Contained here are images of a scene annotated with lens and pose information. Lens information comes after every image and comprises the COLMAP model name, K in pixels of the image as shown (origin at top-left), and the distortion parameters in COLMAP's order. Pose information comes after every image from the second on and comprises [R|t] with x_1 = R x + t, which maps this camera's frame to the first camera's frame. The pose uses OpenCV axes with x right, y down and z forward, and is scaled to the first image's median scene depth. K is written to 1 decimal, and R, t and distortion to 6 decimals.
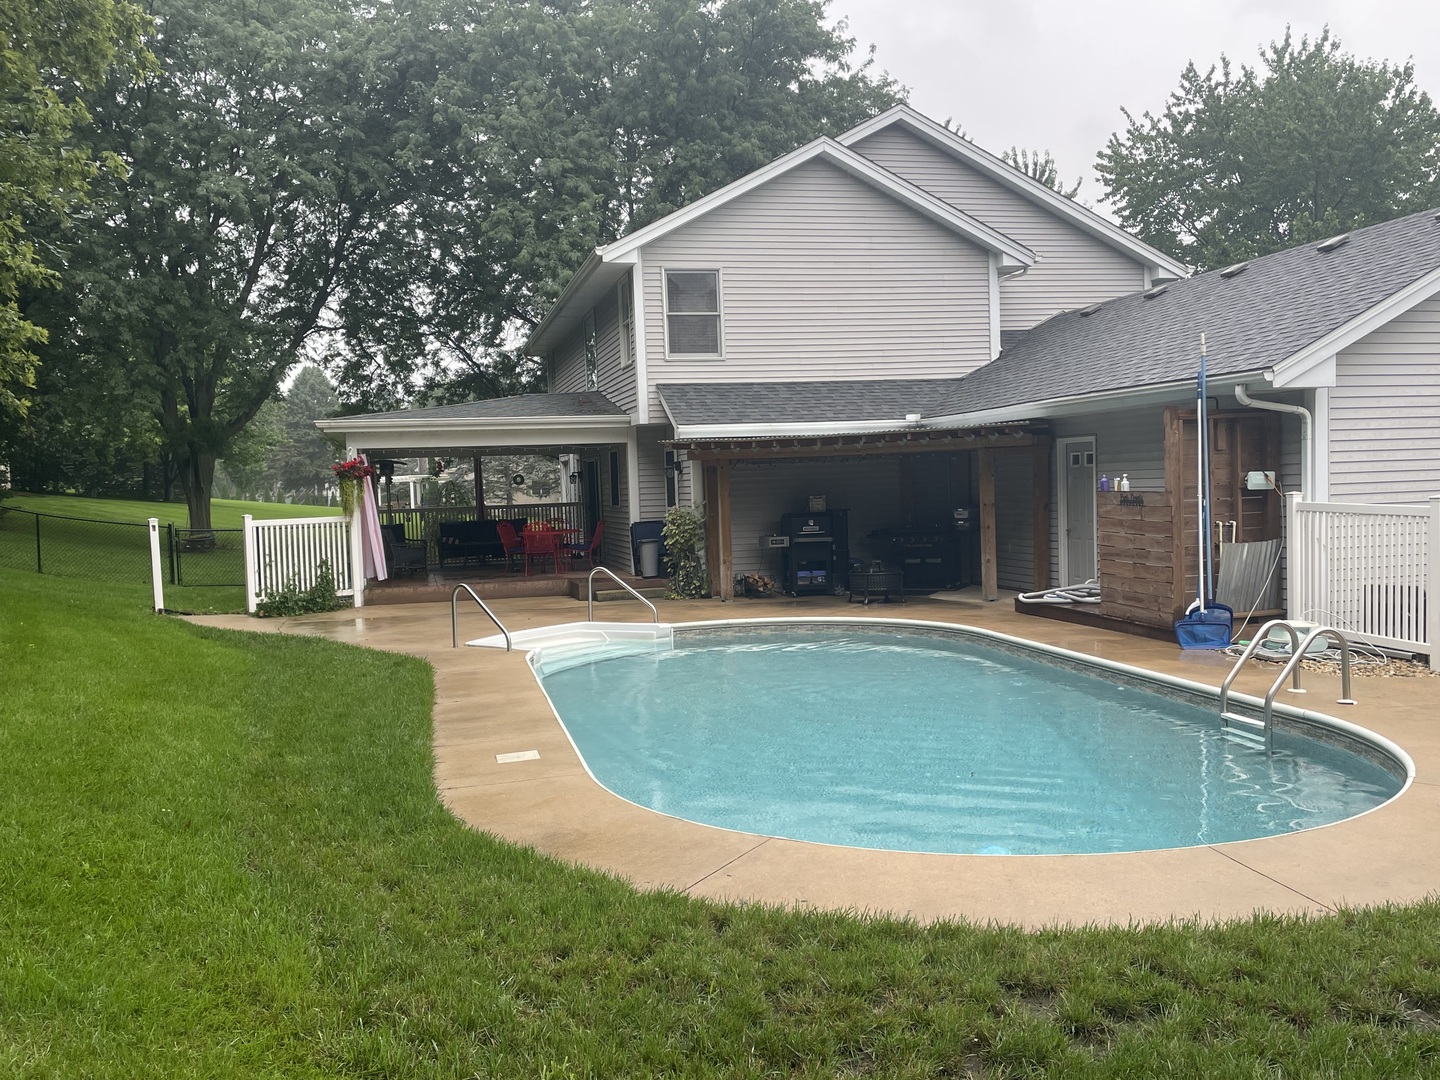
lens RADIAL K [[1226.1, 0, 720.0], [0, 1226.1, 540.0], [0, 0, 1]] dist [0.037167, -0.009004]
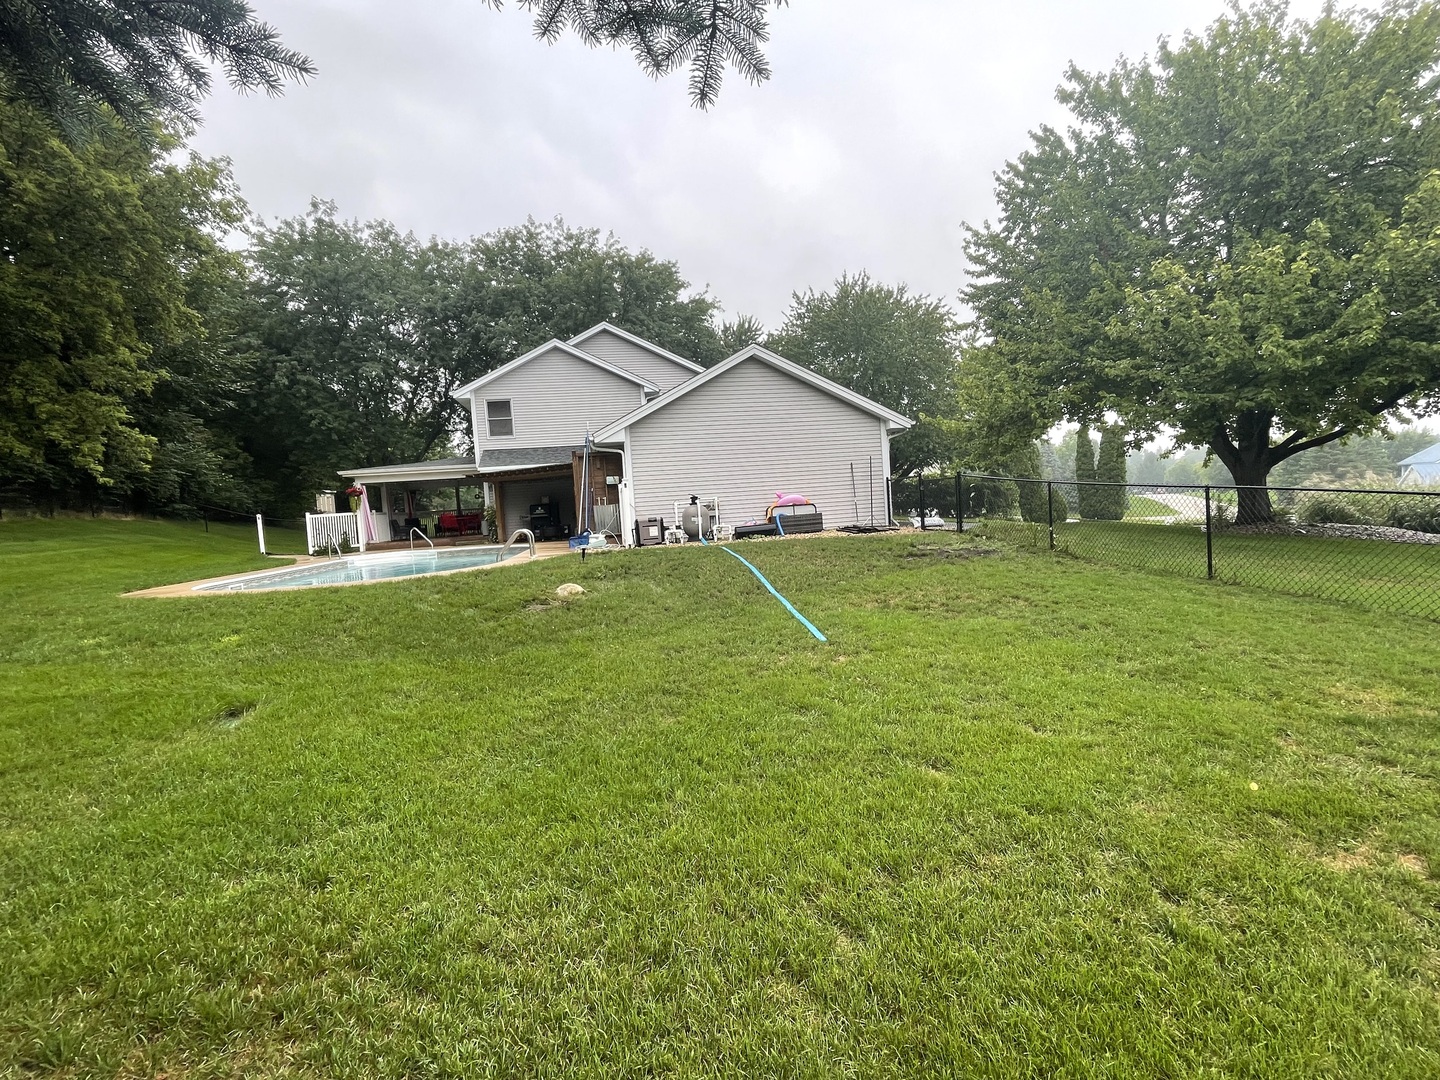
lens RADIAL K [[634.3, 0, 720.0], [0, 634.3, 540.0], [0, 0, 1]] dist [0.001883, 0.000081]
pose [[0.997821, -0.027922, -0.059775, 0.451699], [0.028690, 0.999516, 0.012025, 0.038214], [0.059410, -0.013713, 0.998139, -0.150783]]
